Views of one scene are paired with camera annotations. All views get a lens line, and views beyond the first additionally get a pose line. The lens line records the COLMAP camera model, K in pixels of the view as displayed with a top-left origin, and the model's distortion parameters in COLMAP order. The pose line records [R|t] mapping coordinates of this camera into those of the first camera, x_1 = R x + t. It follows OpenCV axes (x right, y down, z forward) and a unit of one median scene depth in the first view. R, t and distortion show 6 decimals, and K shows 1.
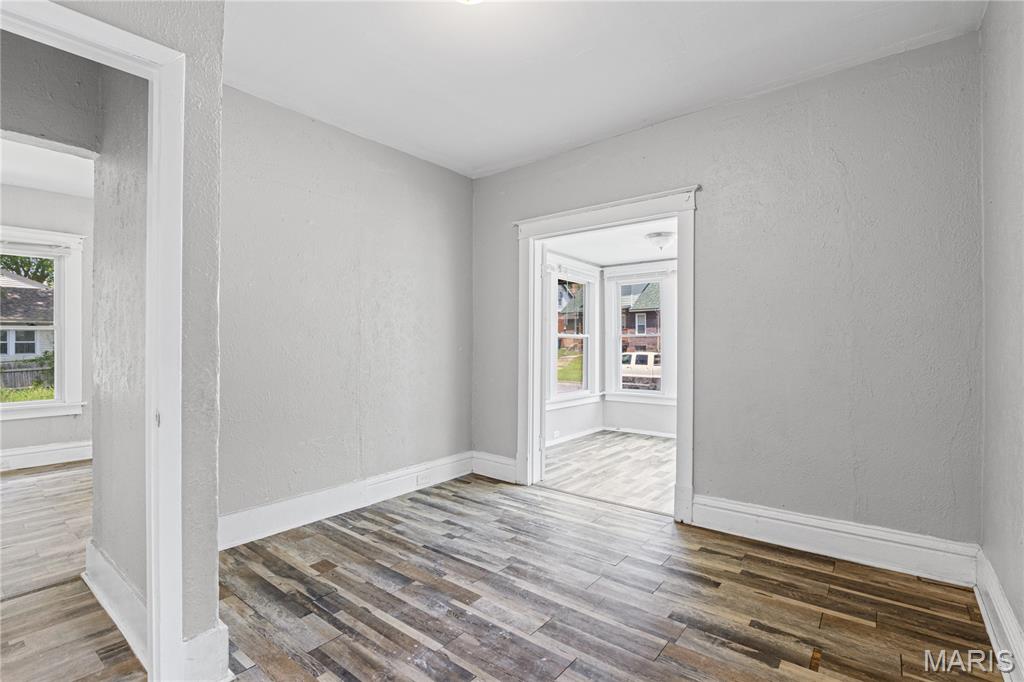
lens RADIAL K [[474.2, 0, 512.0], [0, 474.2, 341.0], [0, 0, 1]] dist [0.000469, 0.000122]
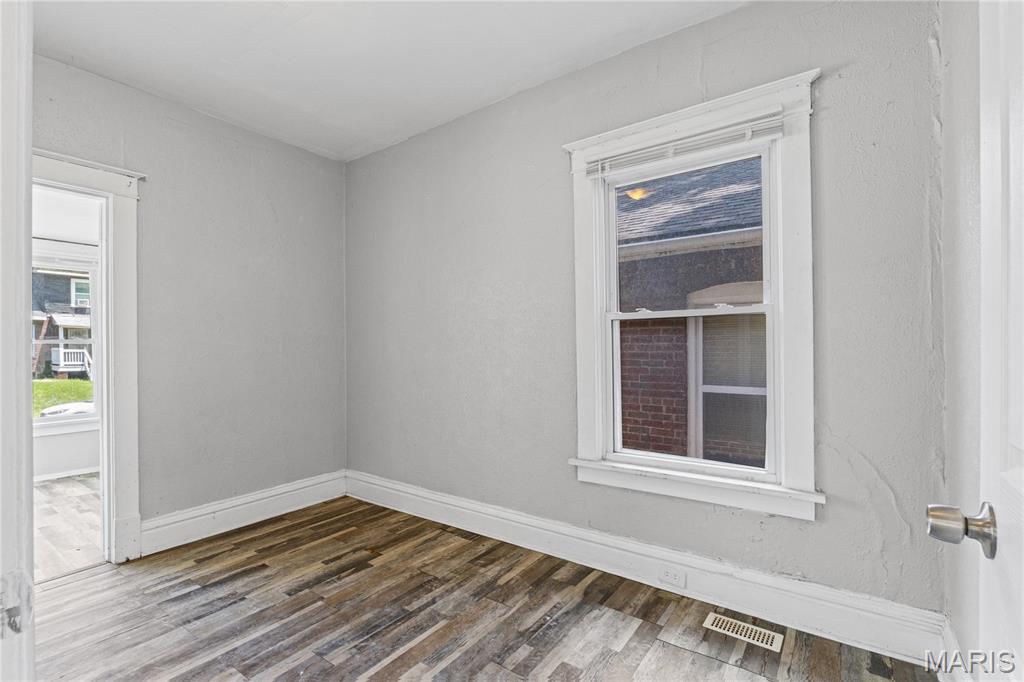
lens RADIAL K [[474.2, 0, 512.0], [0, 474.2, 341.0], [0, 0, 1]] dist [0.000469, 0.000122]
pose [[-0.055730, 0.020397, 0.998237, -0.655846], [0.001835, 0.999792, -0.020326, 0.006885], [-0.998444, 0.000698, -0.055756, 0.432212]]
